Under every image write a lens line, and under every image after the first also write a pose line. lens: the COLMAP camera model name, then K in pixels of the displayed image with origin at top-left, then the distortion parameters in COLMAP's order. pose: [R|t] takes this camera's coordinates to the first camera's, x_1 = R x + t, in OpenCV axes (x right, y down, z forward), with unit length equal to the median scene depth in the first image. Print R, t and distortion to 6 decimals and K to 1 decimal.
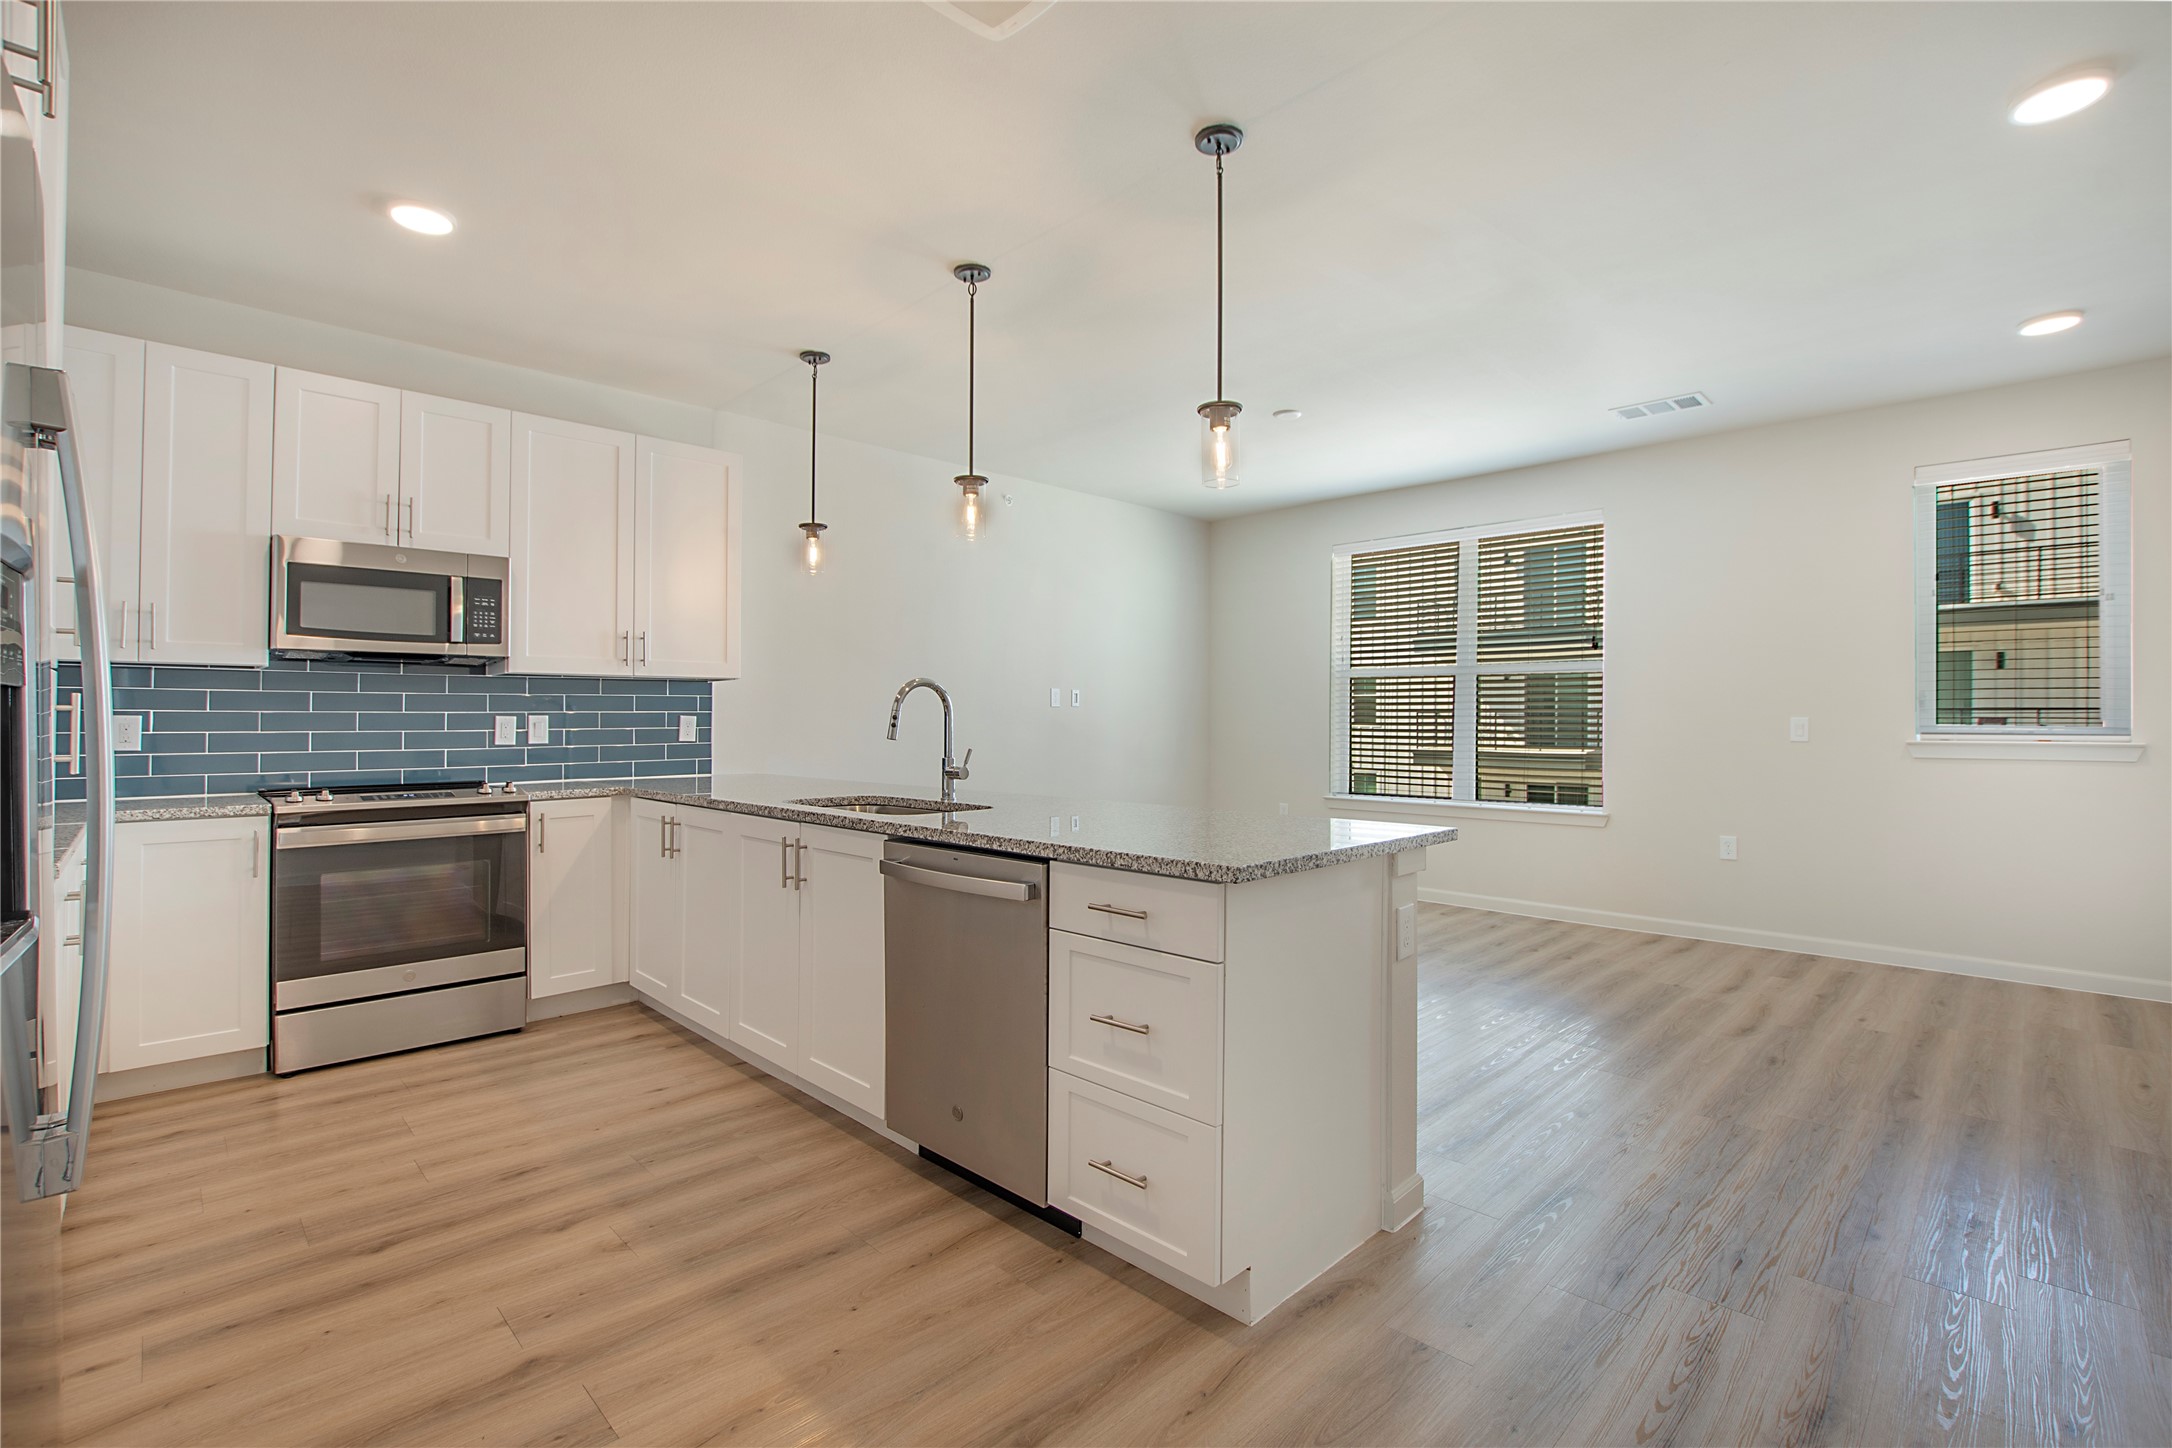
lens RADIAL K [[975.1, 0, 1076.1], [0, 975.1, 716.5], [0, 0, 1]] dist [-0.032964, 0.000330]
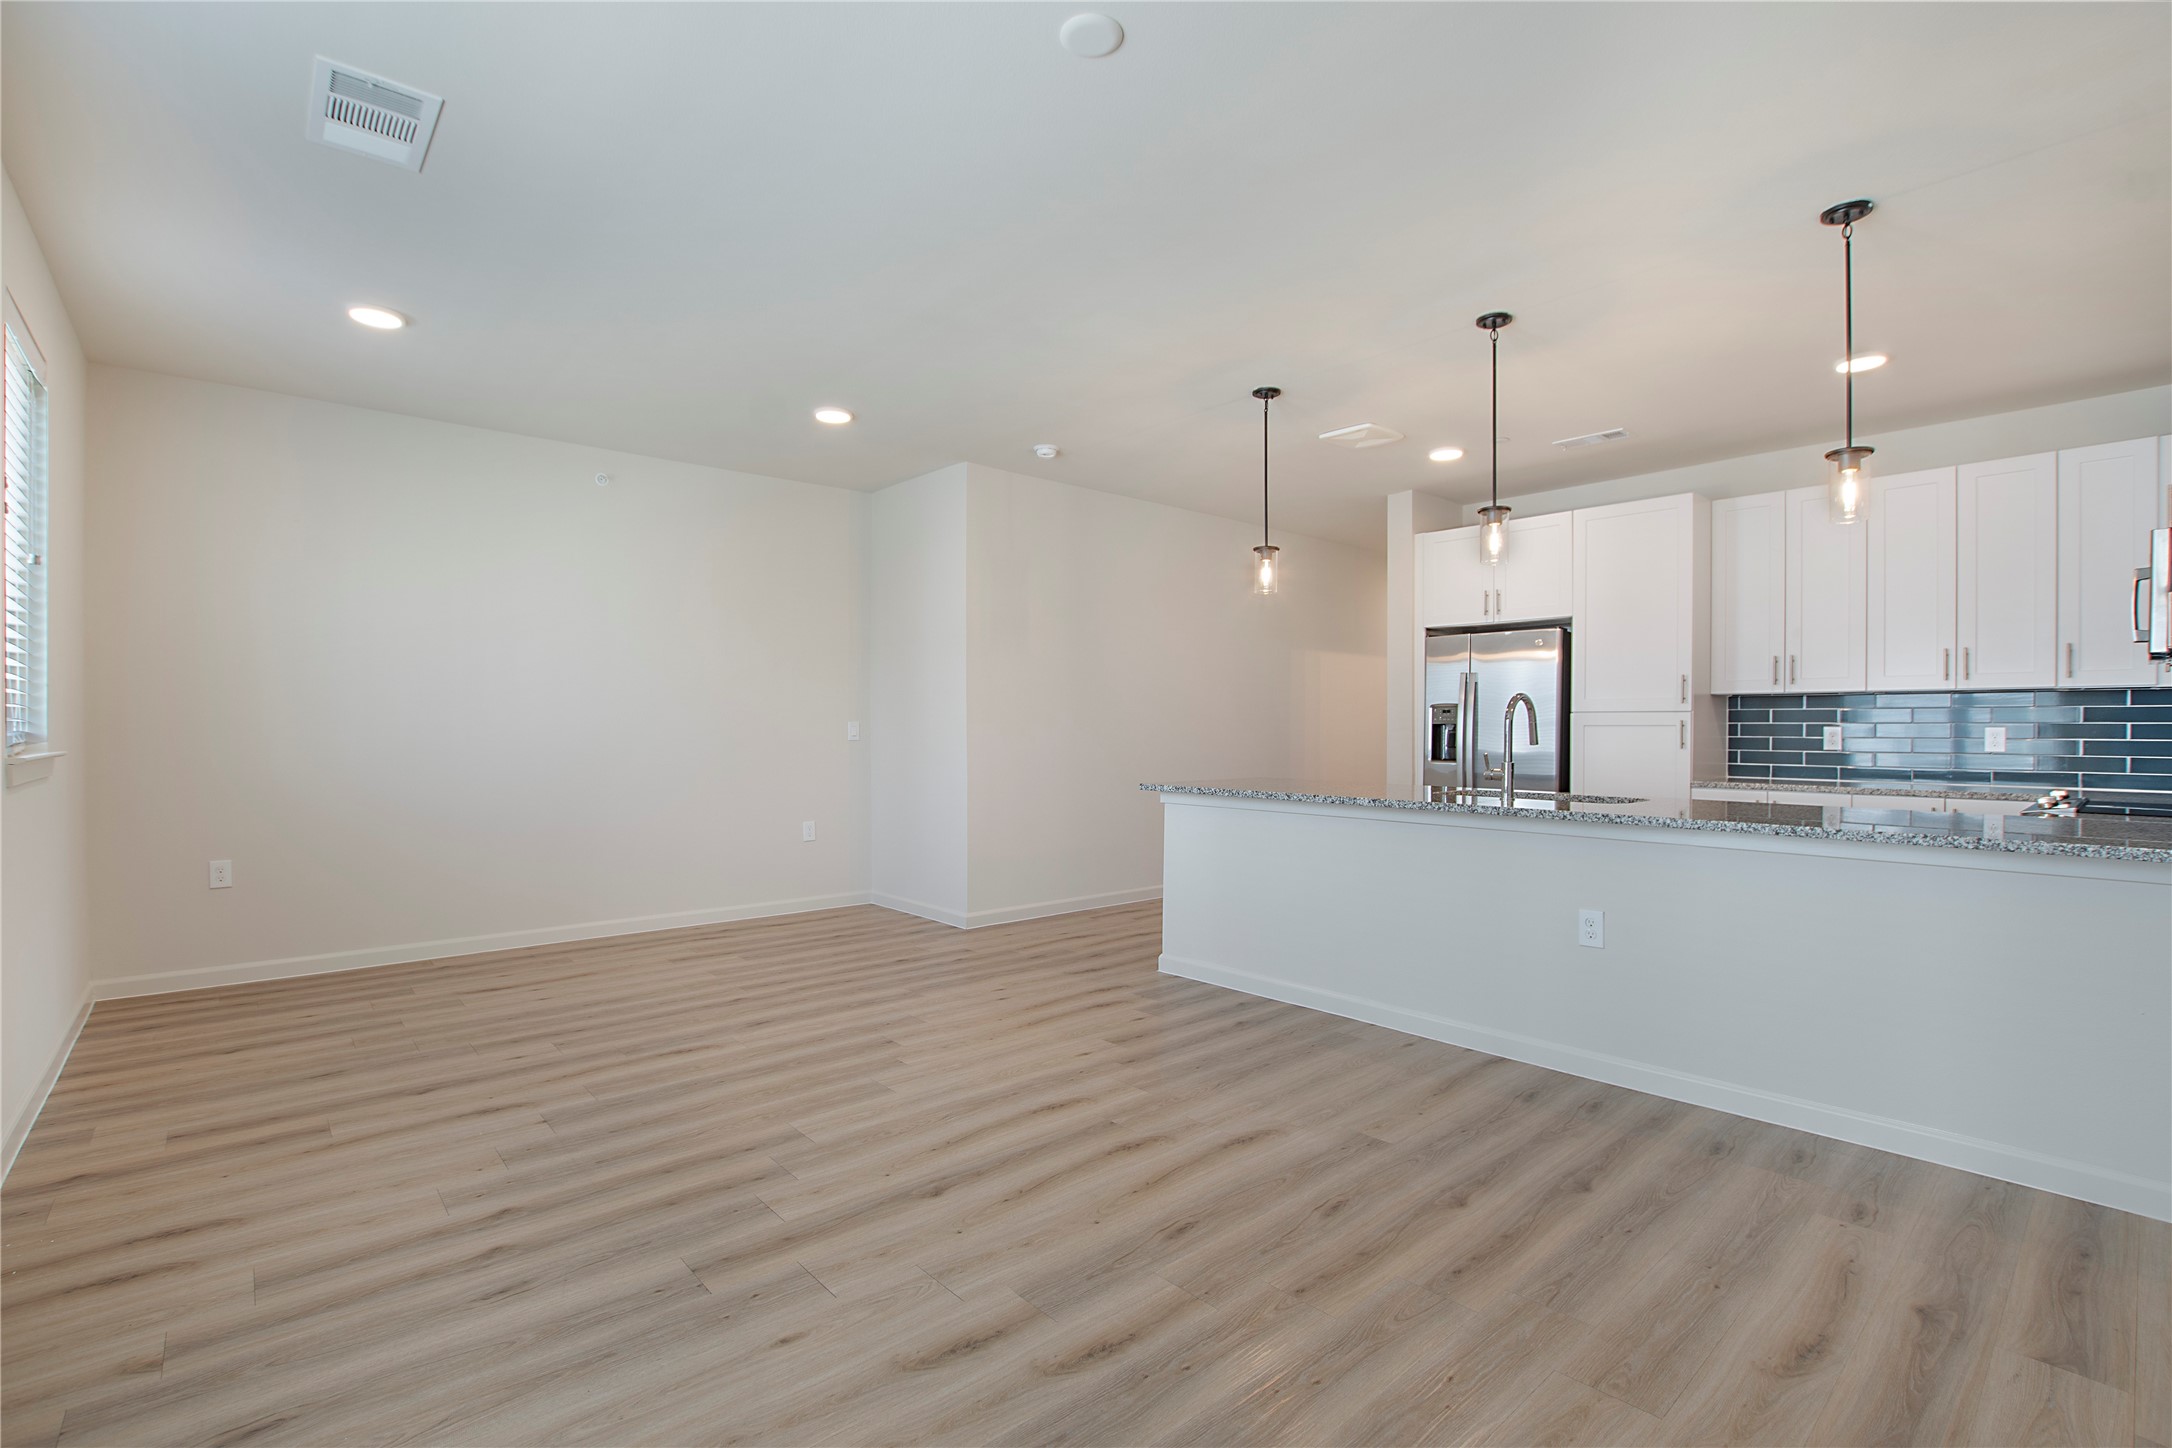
lens RADIAL K [[943.6, 0, 1038.7], [0, 943.6, 736.7], [0, 0, 1]] dist [-0.029008, 0.000265]
pose [[-0.995691, -0.001814, 0.092712, 0.284167], [-0.001270, 0.999982, 0.005936, 0.006012], [-0.092721, 0.005793, -0.995675, 2.040797]]
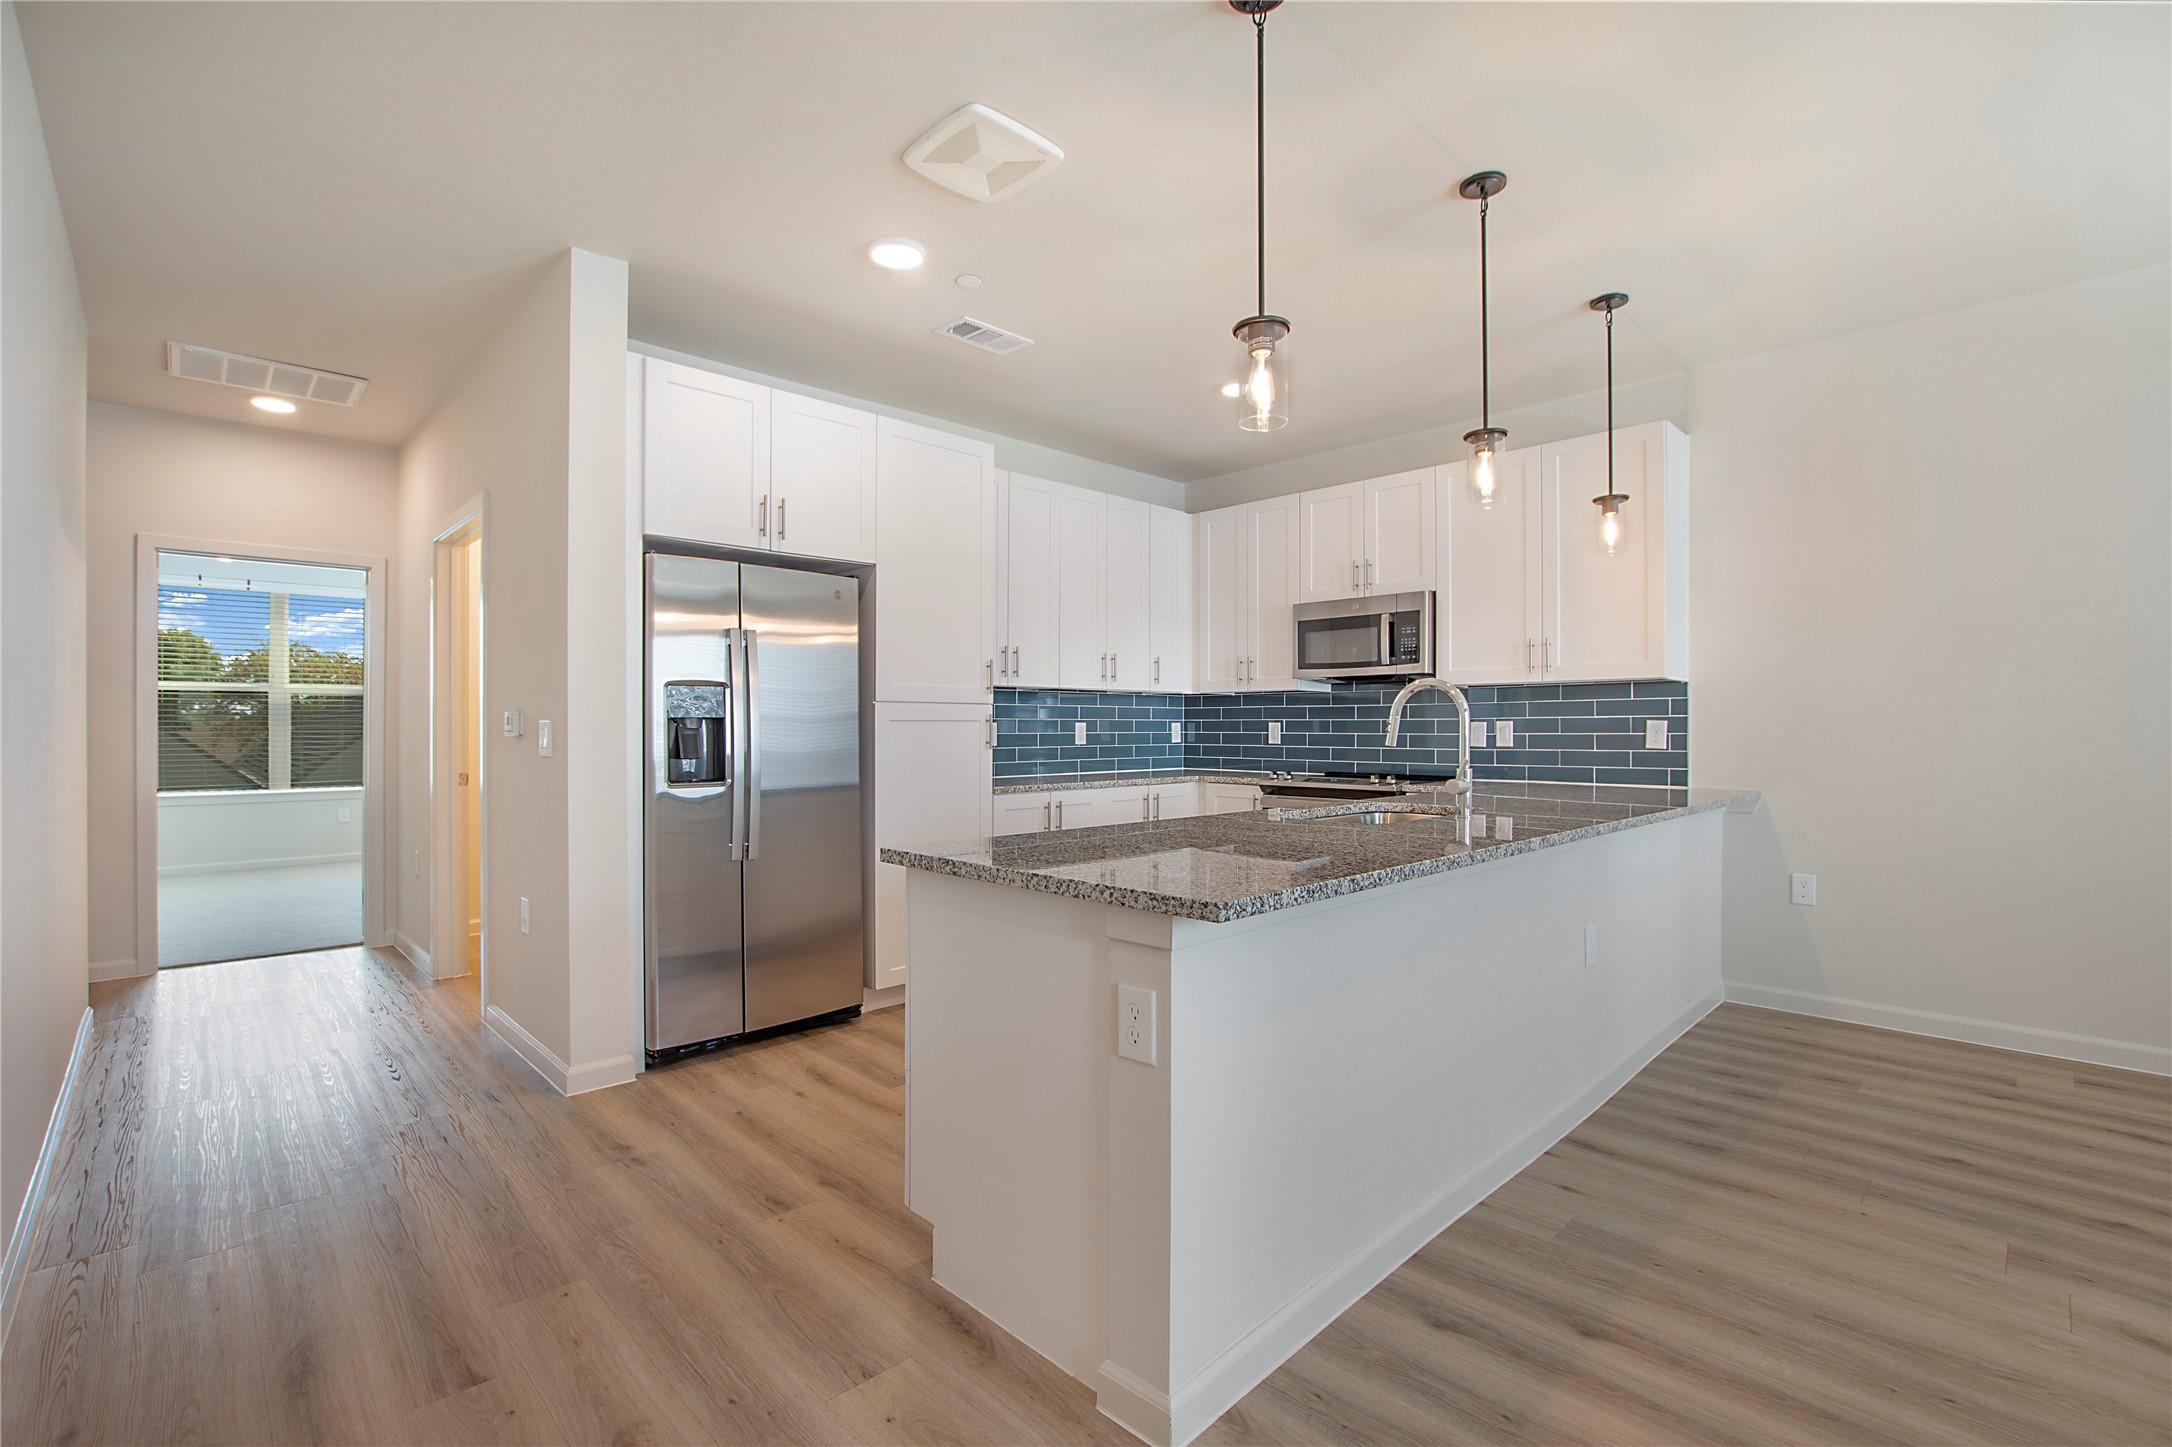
lens RADIAL K [[980.2, 0, 1086.0], [0, 980.2, 723.5], [0, 0, 1]] dist [-0.026920, 0.000559]
pose [[-0.010481, -0.002466, -0.999942, 0.697617], [0.004001, 0.999989, -0.002508, 0.003017], [0.999937, -0.004027, -0.010471, 0.644286]]
